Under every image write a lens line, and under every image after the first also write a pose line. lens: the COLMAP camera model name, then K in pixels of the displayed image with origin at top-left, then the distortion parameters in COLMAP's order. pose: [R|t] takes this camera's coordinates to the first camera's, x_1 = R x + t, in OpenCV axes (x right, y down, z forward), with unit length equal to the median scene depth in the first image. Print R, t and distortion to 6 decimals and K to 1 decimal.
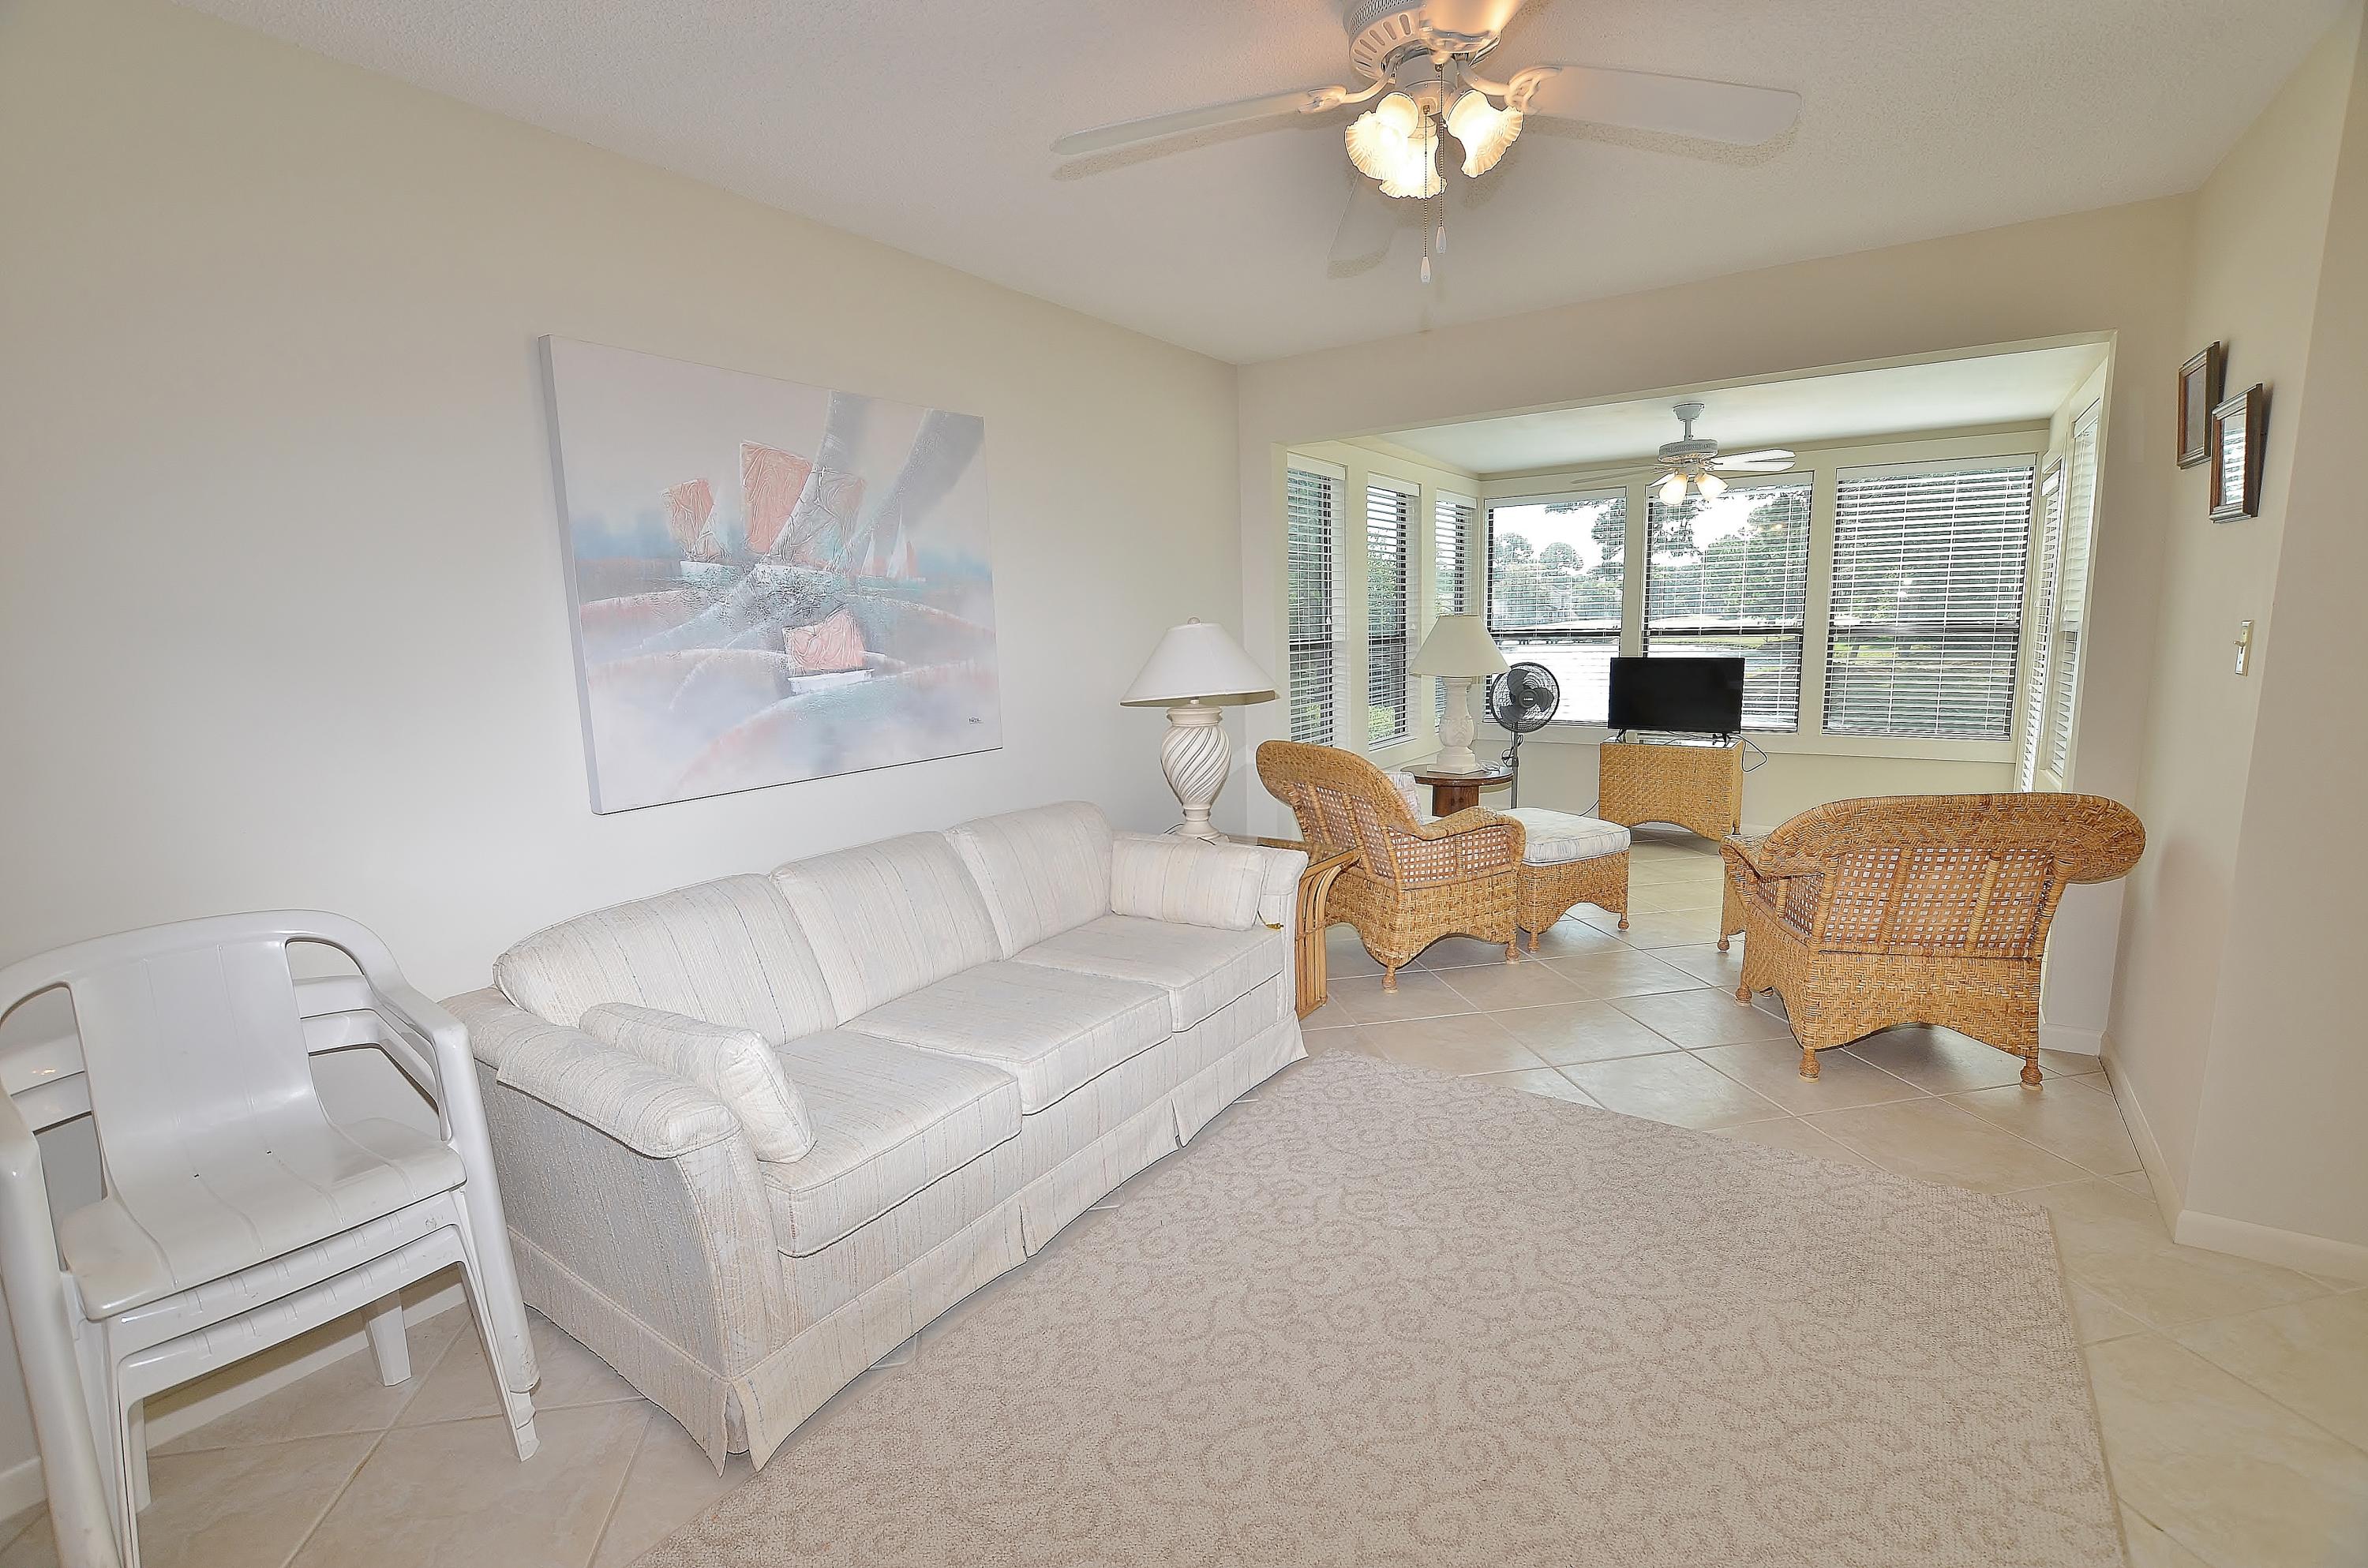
lens RADIAL K [[1046.3, 0, 1172.8], [0, 1046.3, 789.4], [0, 0, 1]] dist [-0.022106, -0.000151]
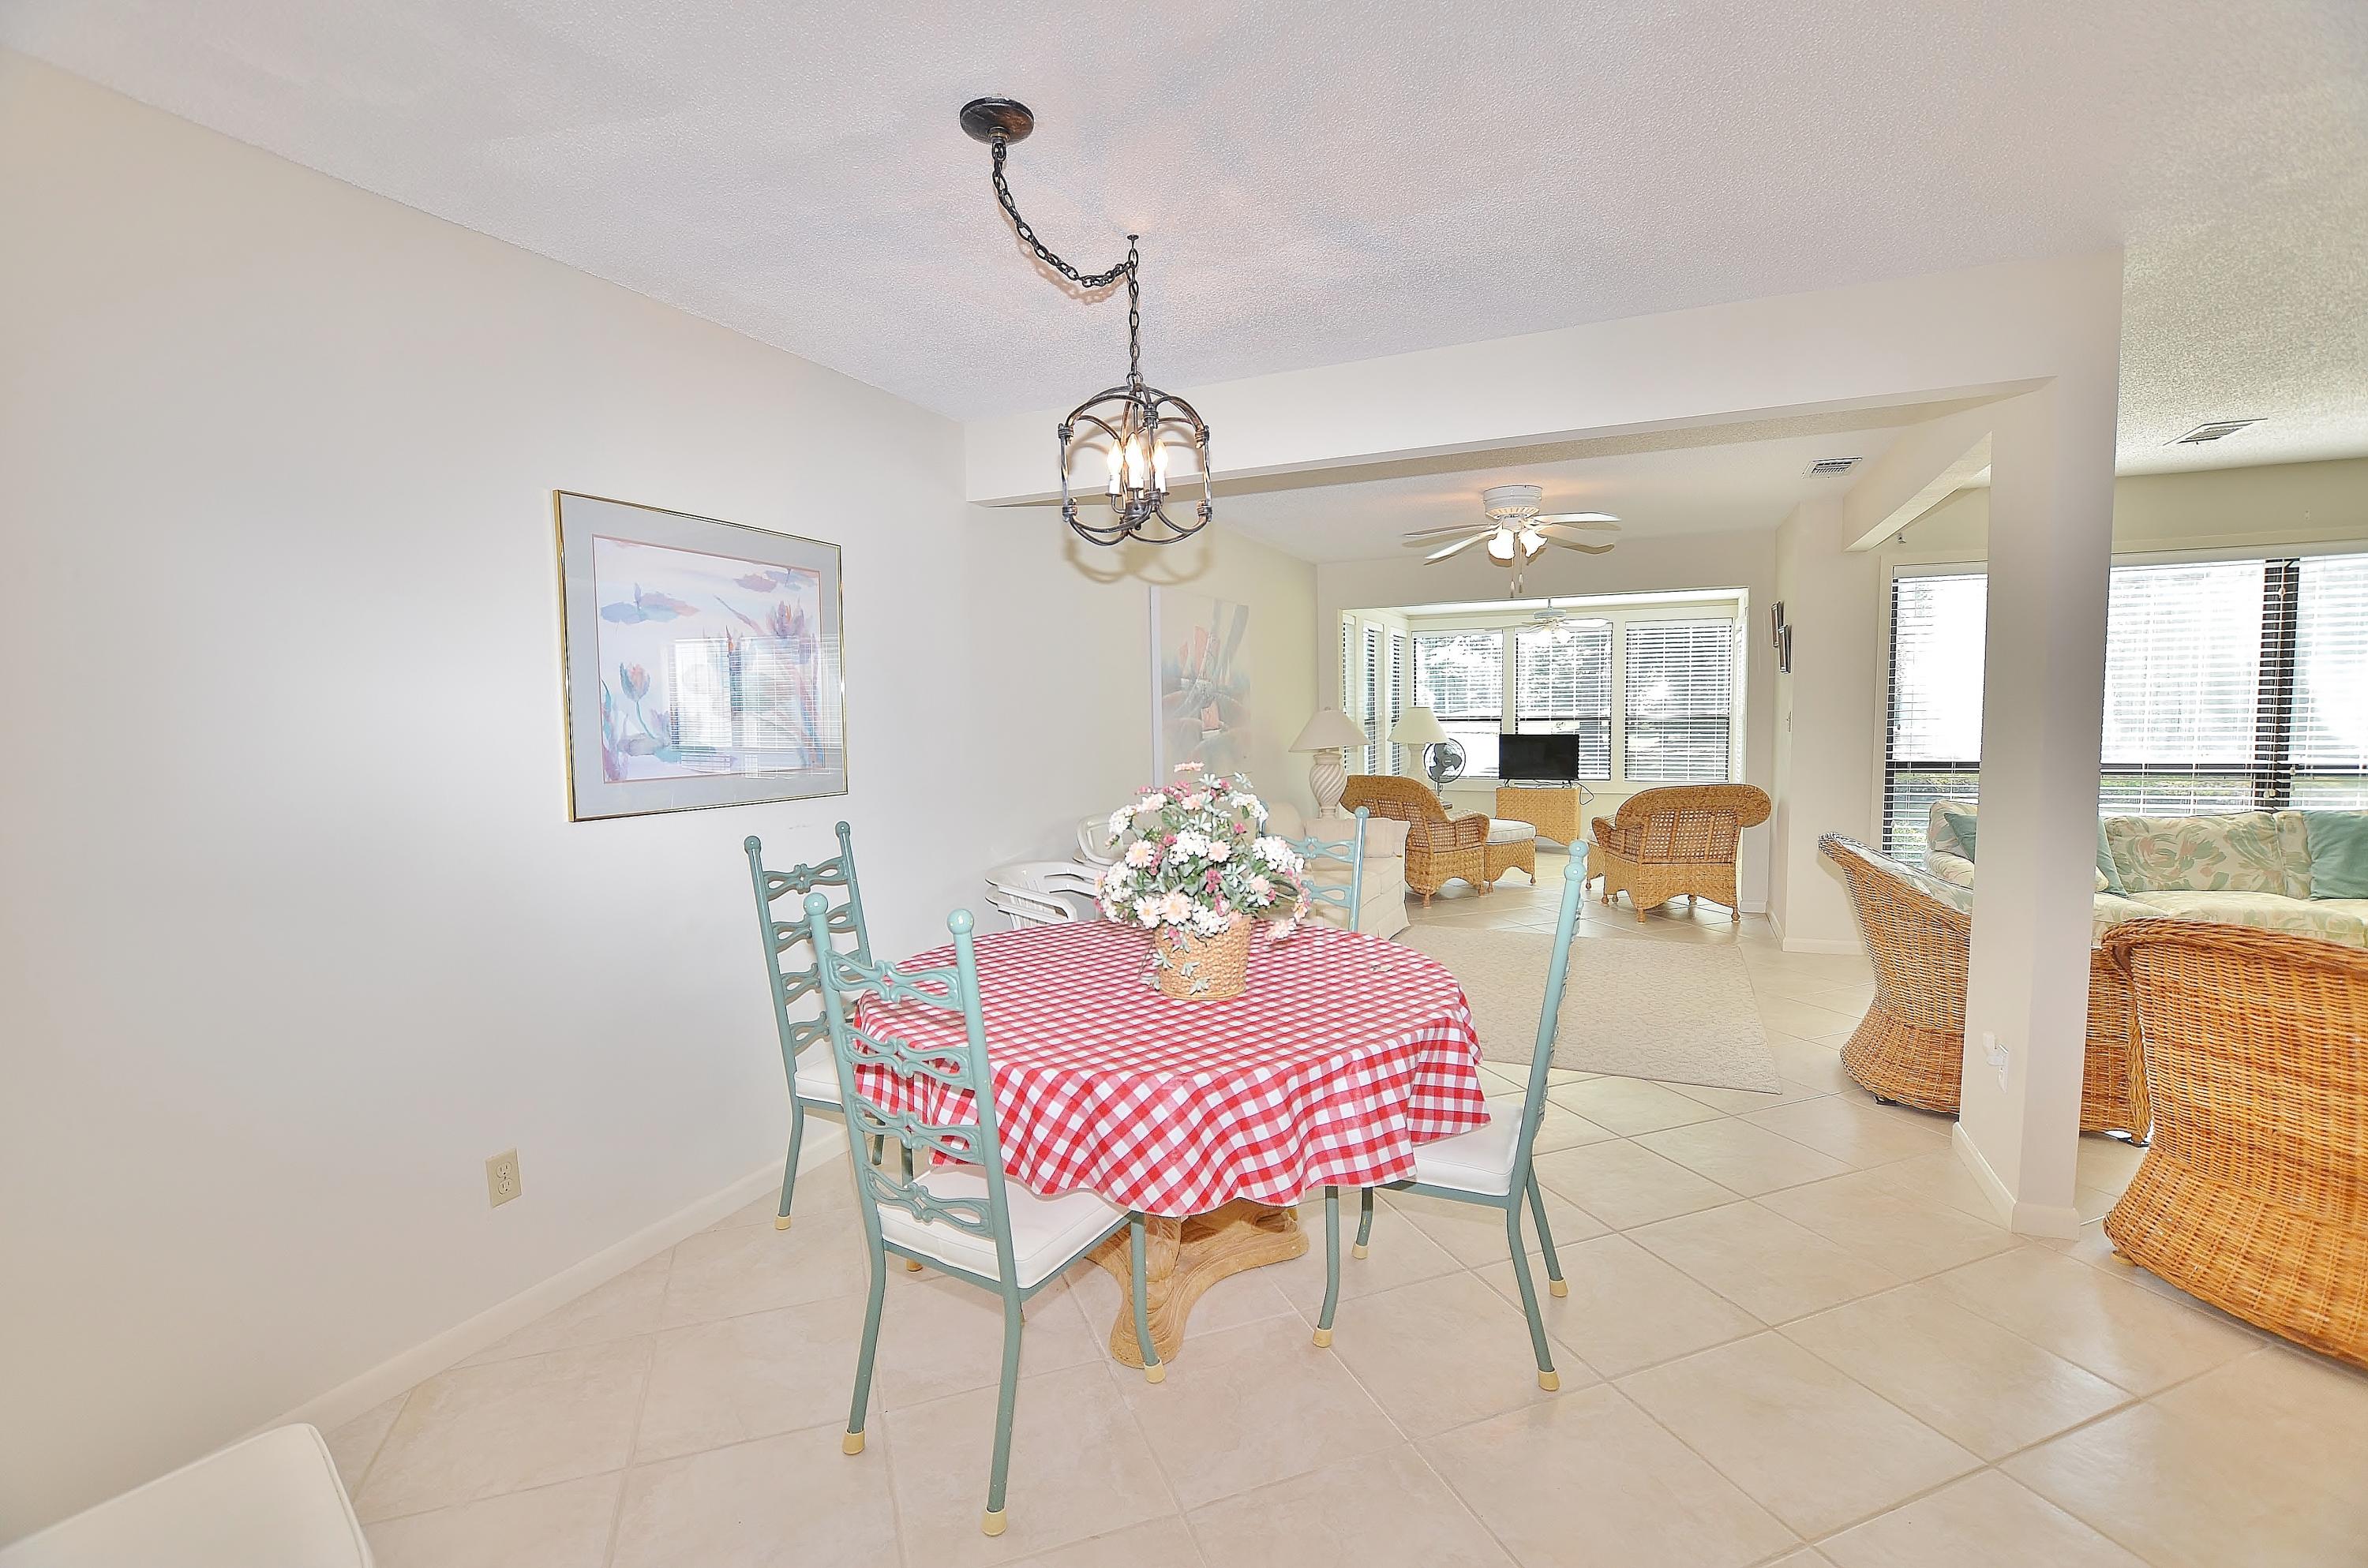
lens RADIAL K [[1046.3, 0, 1176.1], [0, 1046.3, 781.3], [0, 0, 1]] dist [-0.022106, -0.000151]
pose [[0.984767, -0.000891, 0.173876, -0.439554], [0.016911, 0.995737, -0.090676, 0.104290], [-0.173054, 0.092235, 0.980584, -0.602578]]
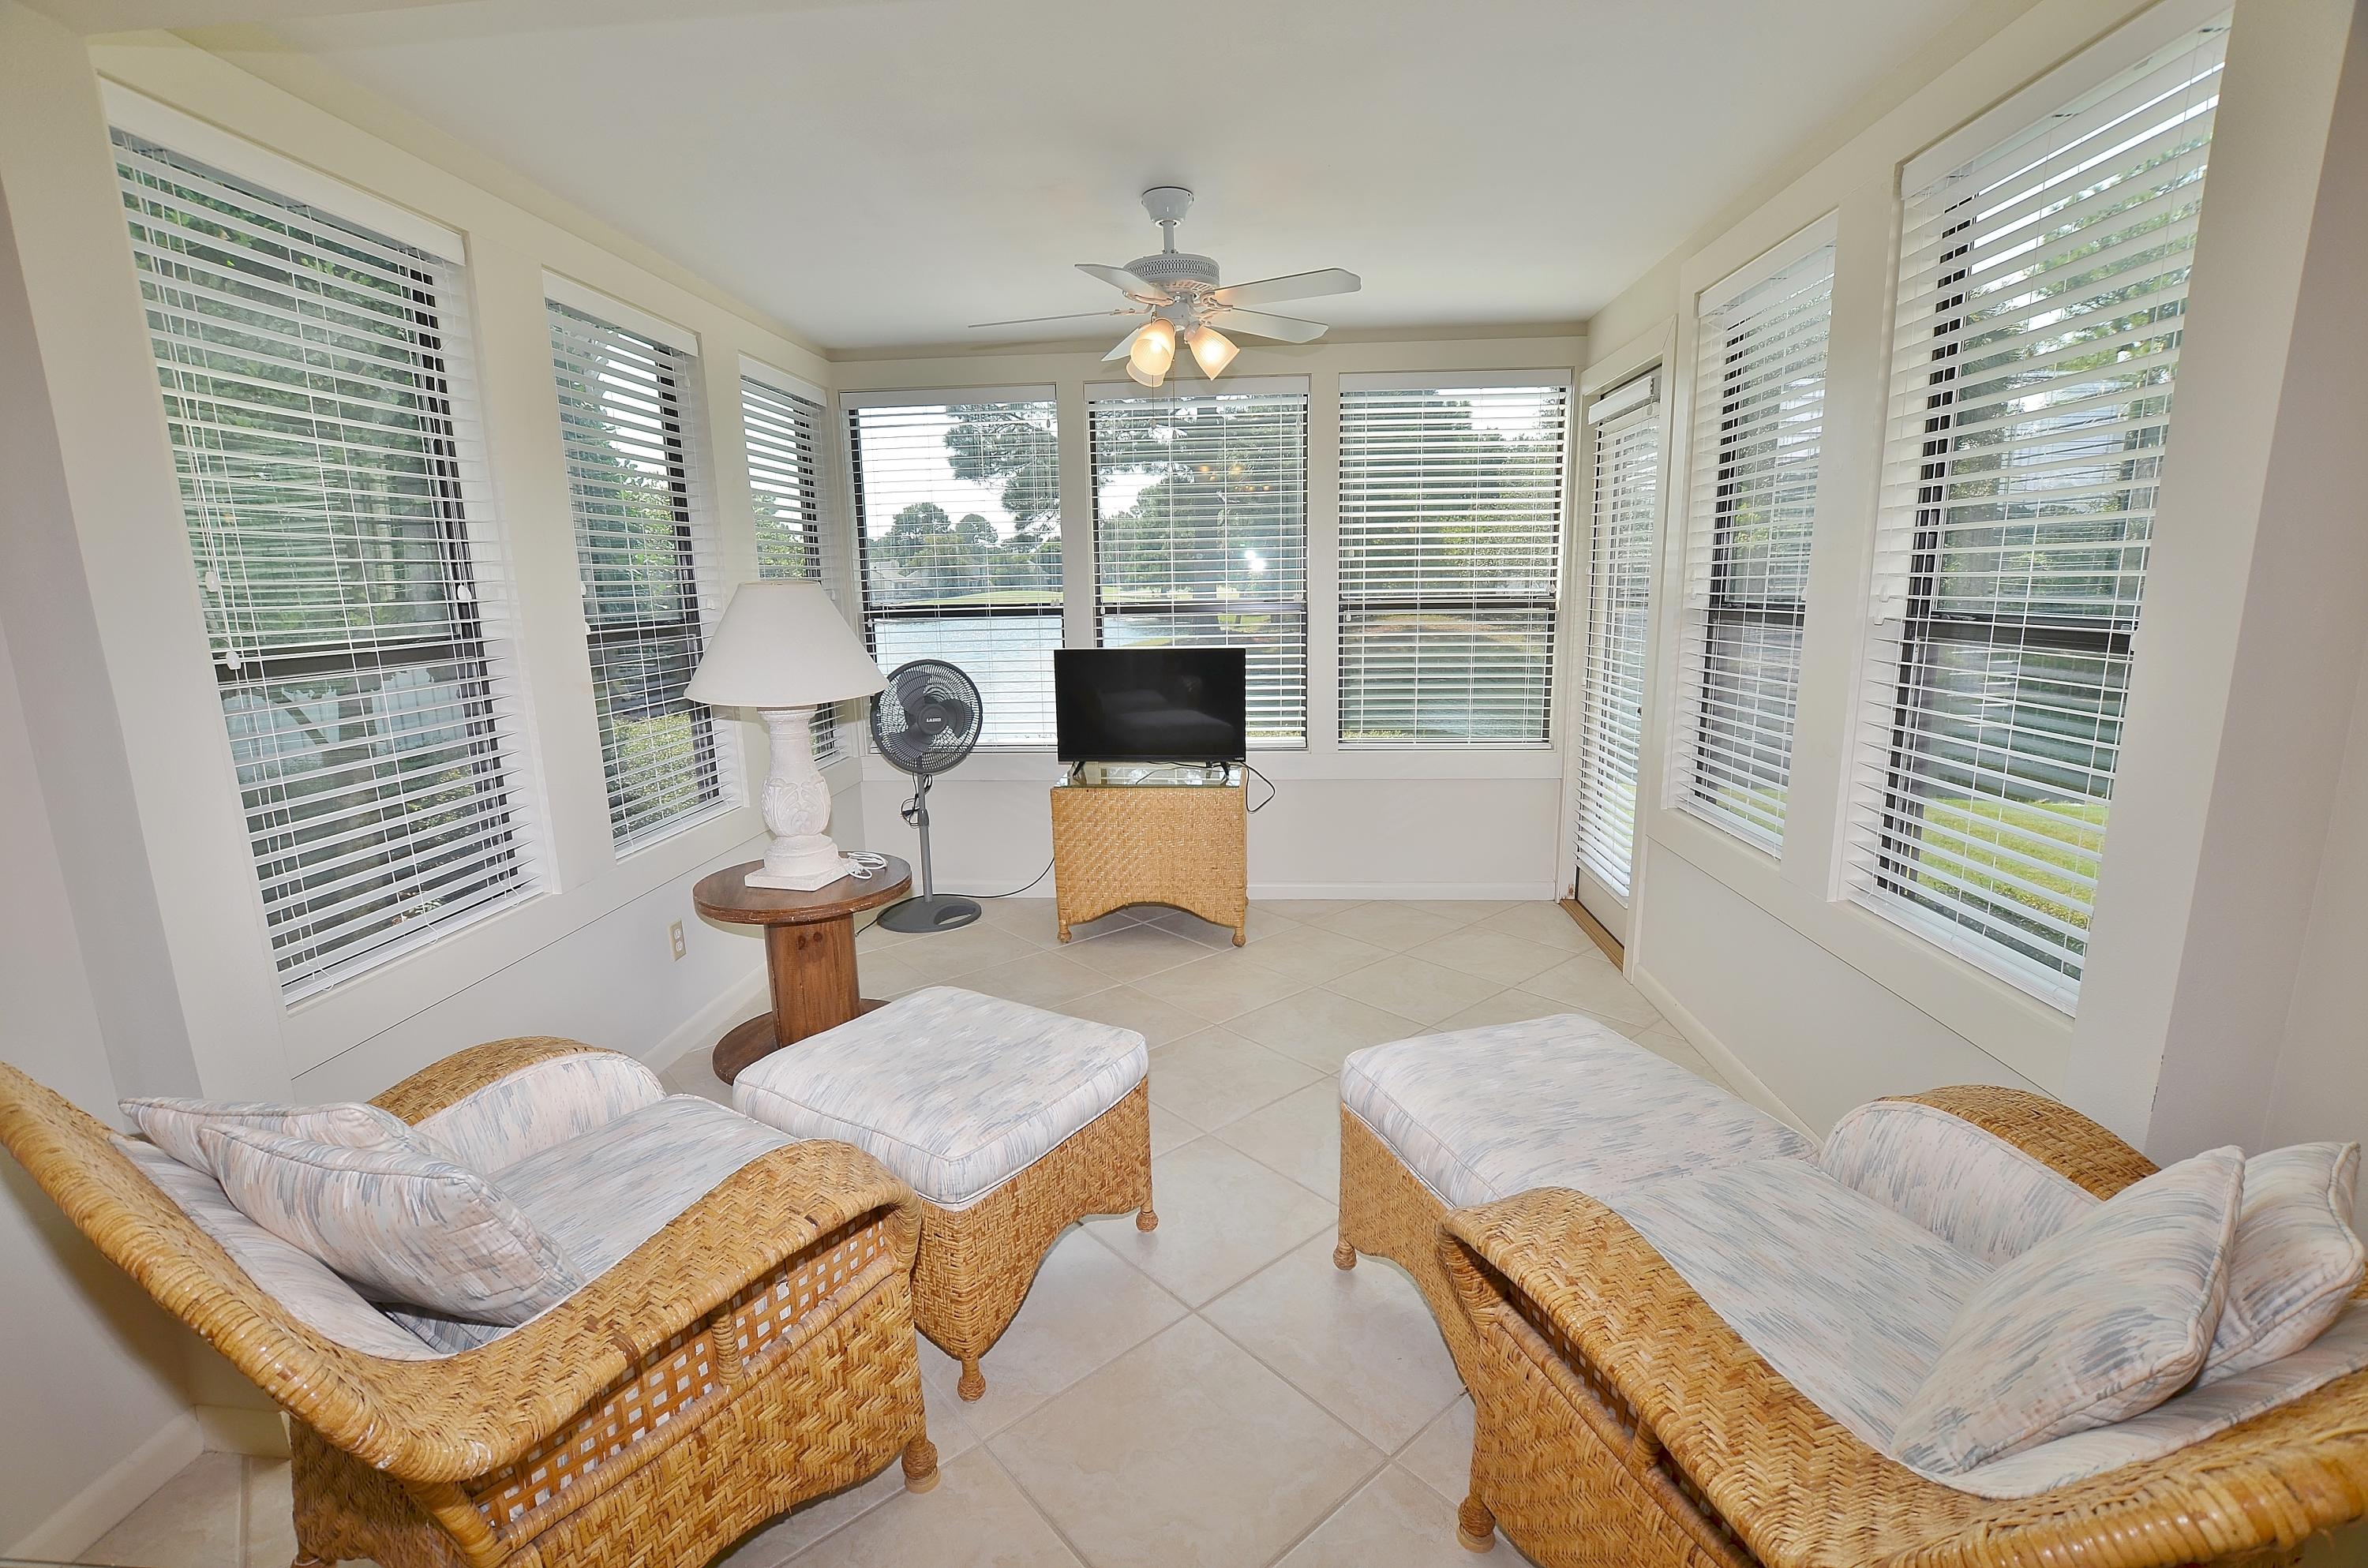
lens RADIAL K [[1046.3, 0, 1174.2], [0, 1046.3, 796.8], [0, 0, 1]] dist [-0.022106, -0.000151]
pose [[0.861745, -0.092650, 0.498810, 0.202618], [0.075088, 0.995647, 0.055212, -0.086648], [-0.501754, -0.010124, 0.864951, 0.530583]]
